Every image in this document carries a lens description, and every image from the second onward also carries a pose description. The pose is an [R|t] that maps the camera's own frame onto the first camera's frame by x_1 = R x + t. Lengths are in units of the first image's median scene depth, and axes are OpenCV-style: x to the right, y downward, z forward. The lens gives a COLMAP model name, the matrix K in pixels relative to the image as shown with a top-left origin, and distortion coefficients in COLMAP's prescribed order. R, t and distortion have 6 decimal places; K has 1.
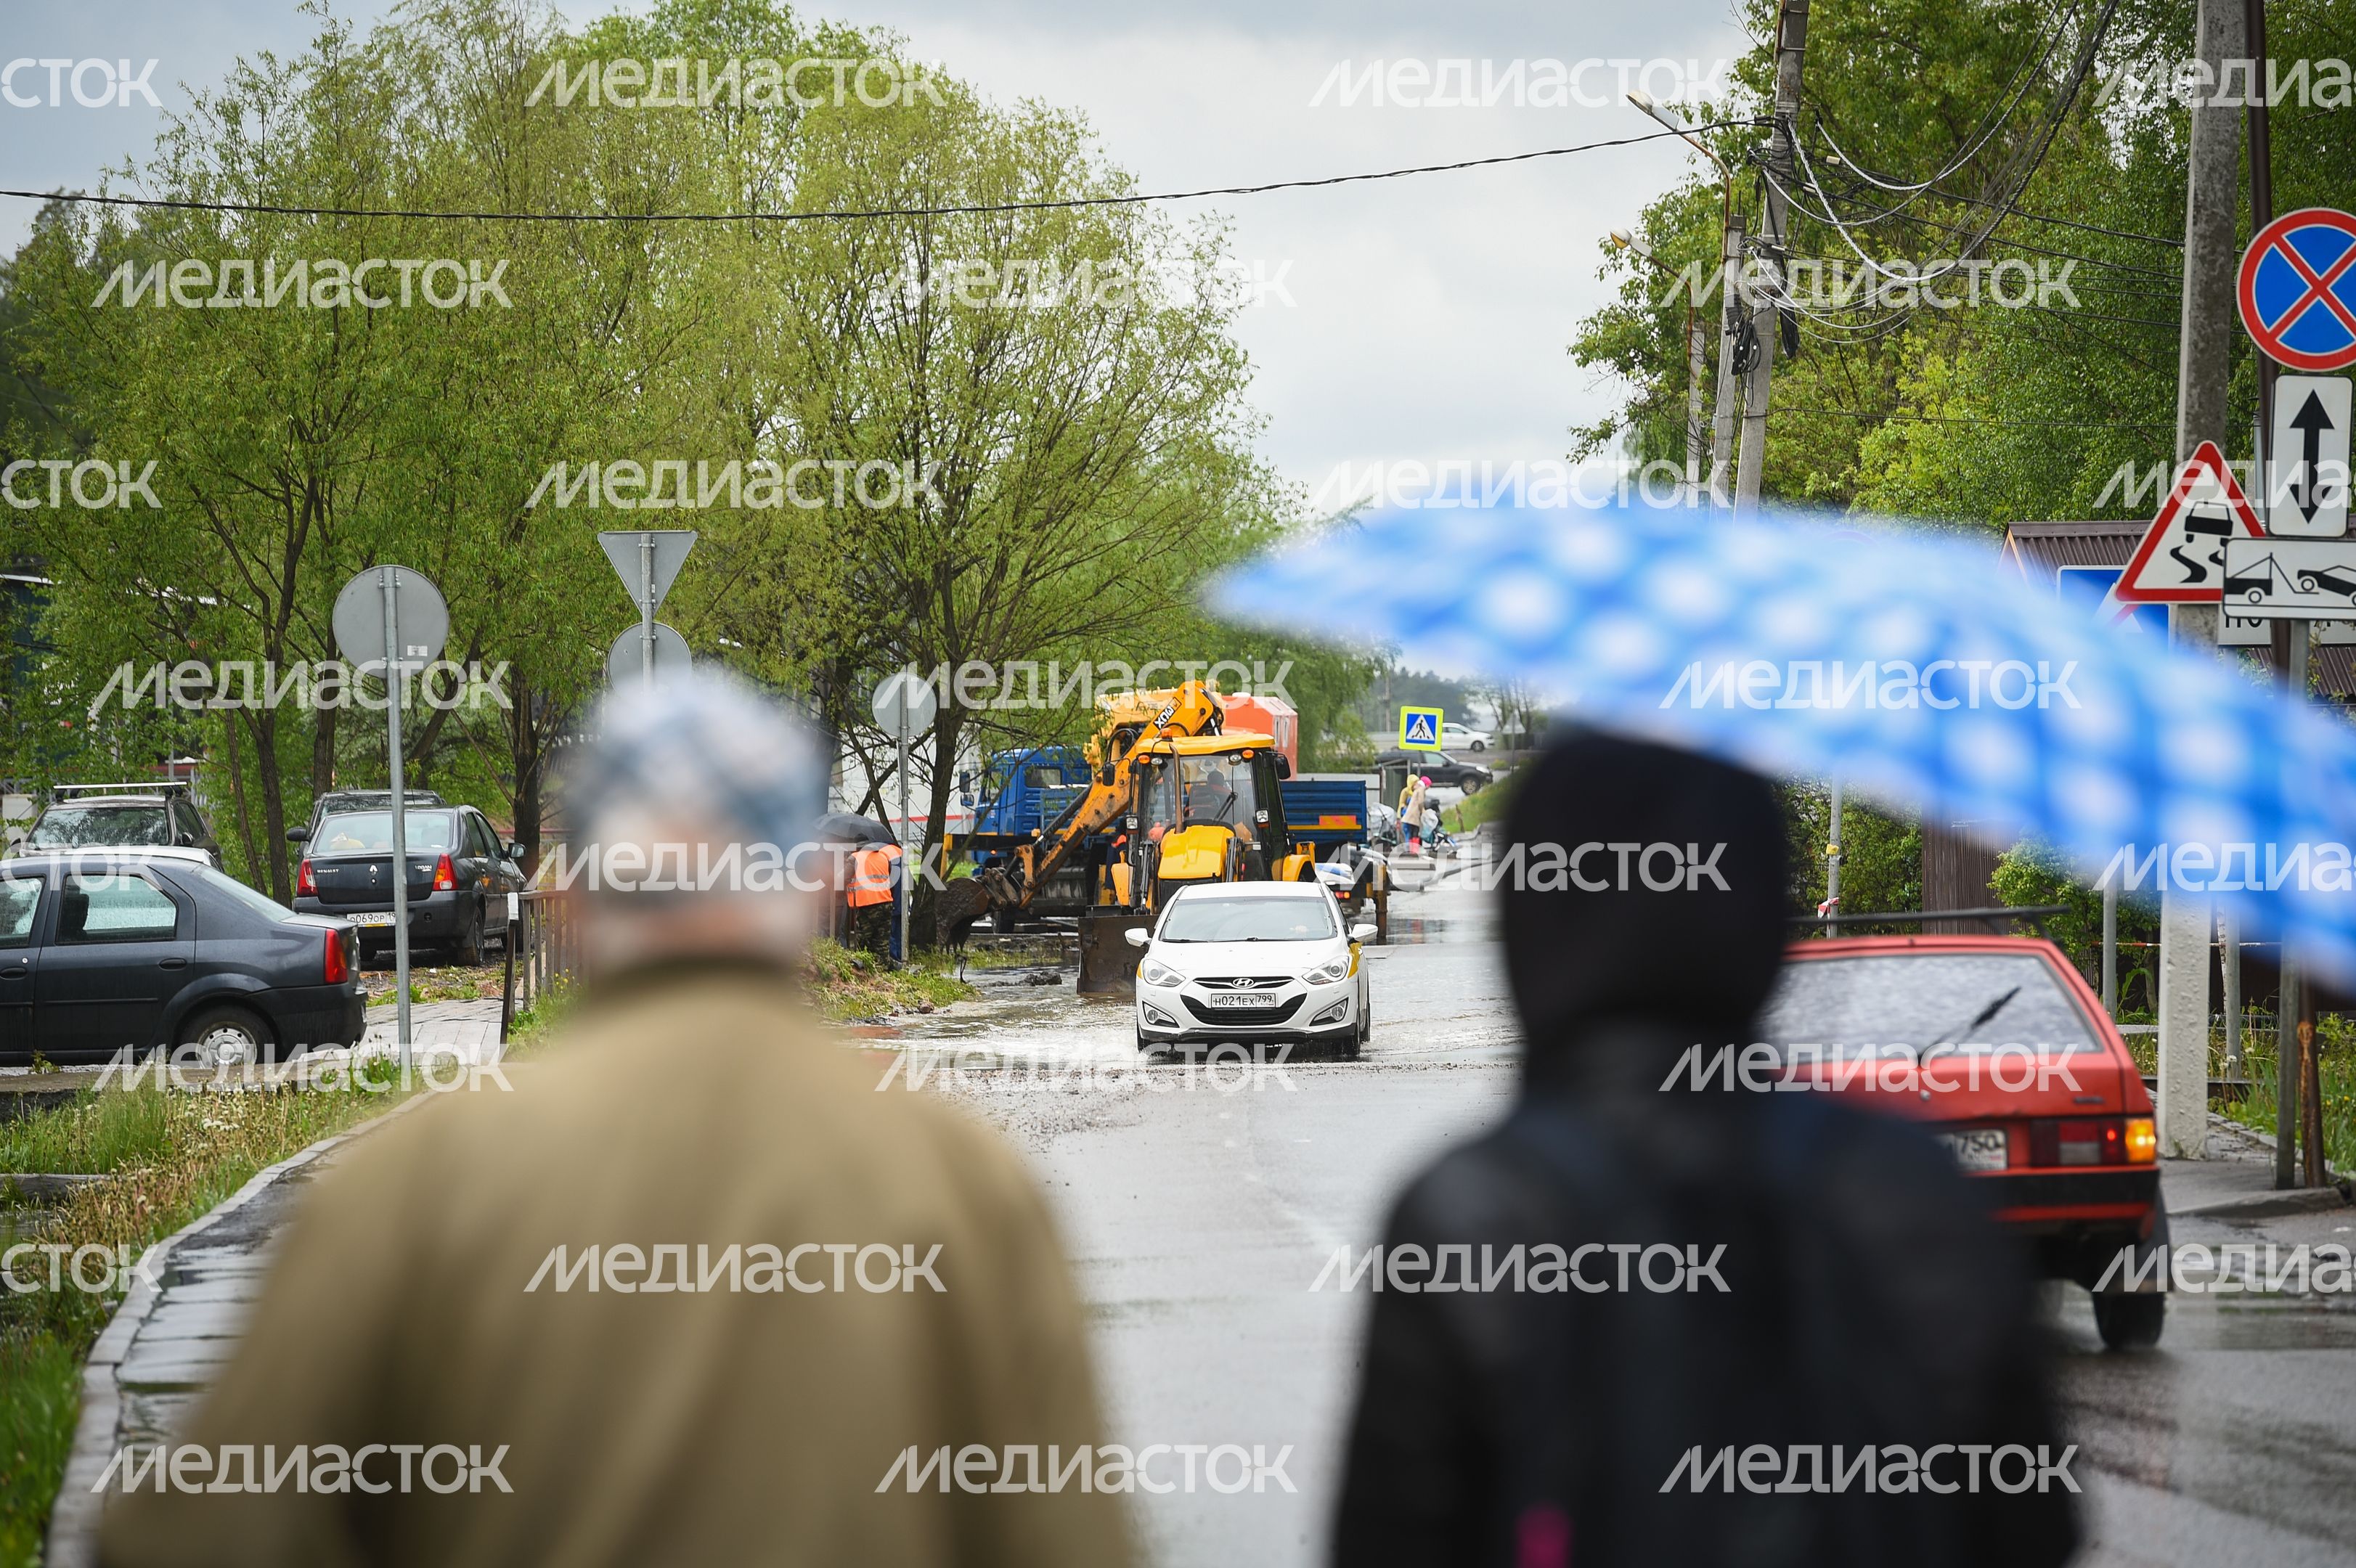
lens RADIAL K [[12868.0, 0, 1178.3], [0, 12868.0, 783.2], [0, 0, 1]] dist [-0.351318, 0.000000]
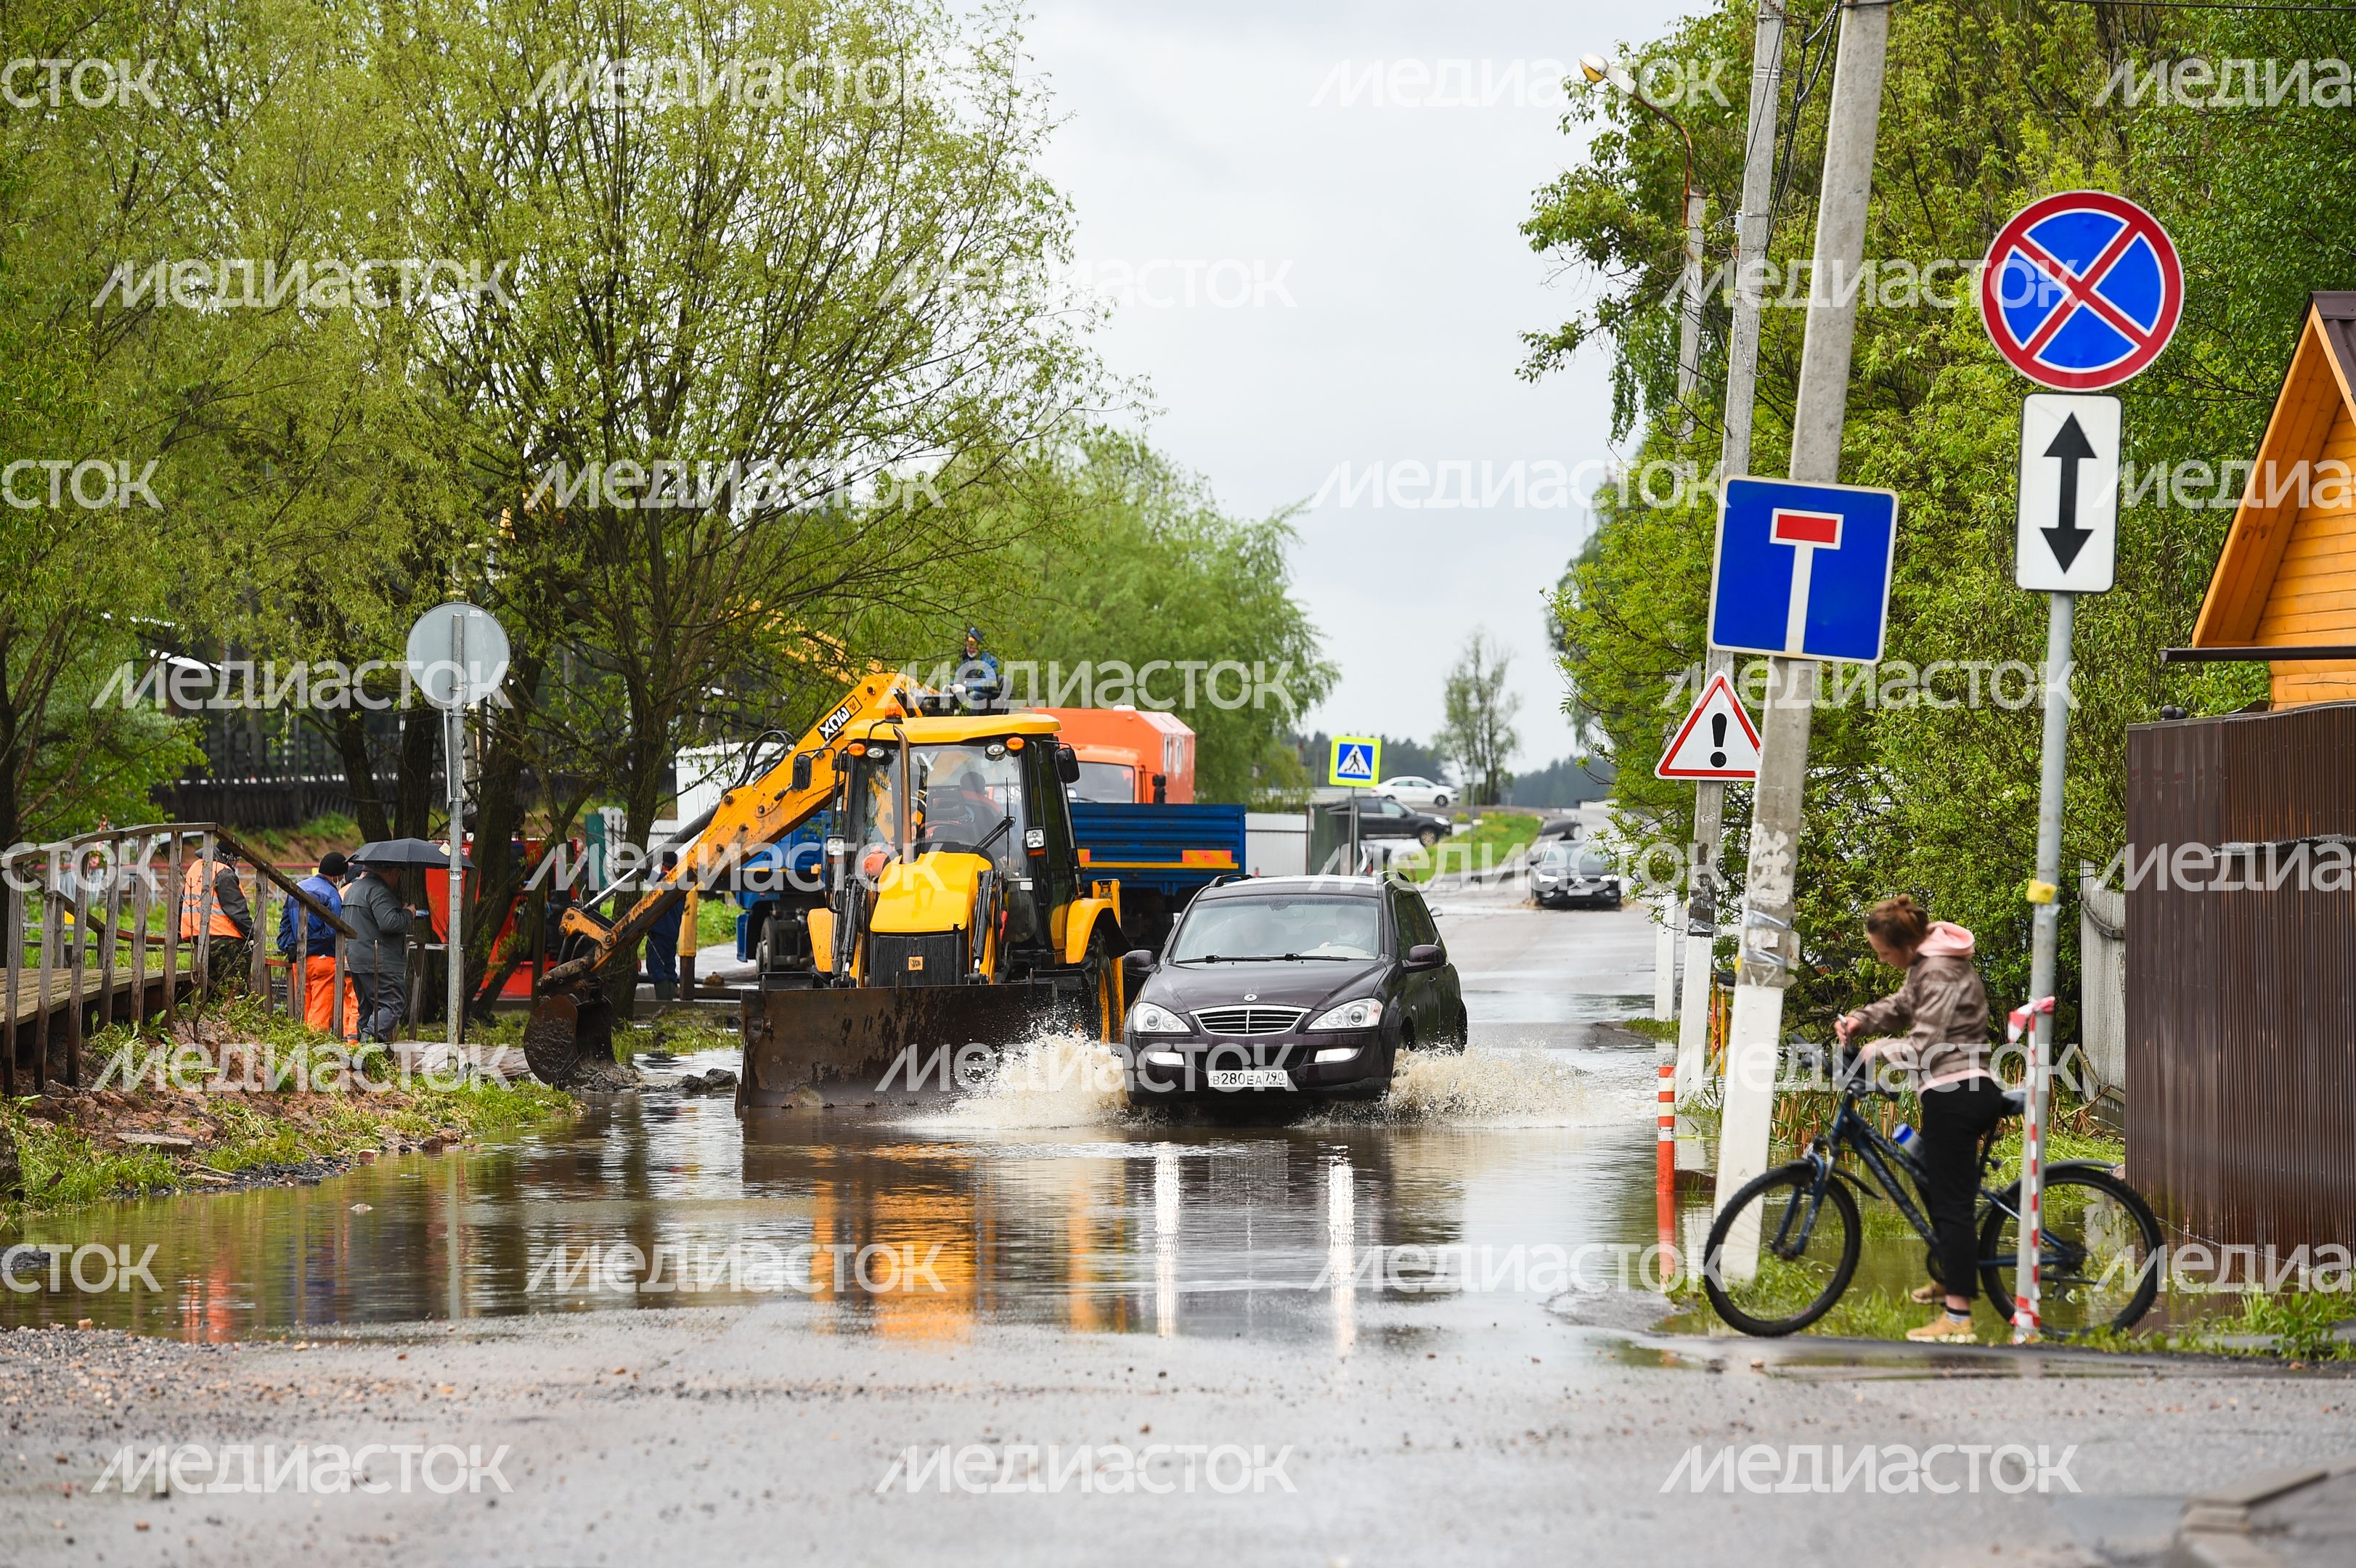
lens RADIAL K [[11513.8, 0, 1176.7], [0, 11513.8, 782.9], [0, 0, 1]] dist [0.130068, 0.000000]
pose [[0.999922, 0.012422, -0.000955, 0.011531], [-0.012427, 0.999910, -0.005125, 0.002126], [0.000891, 0.005137, 0.999986, 0.334874]]
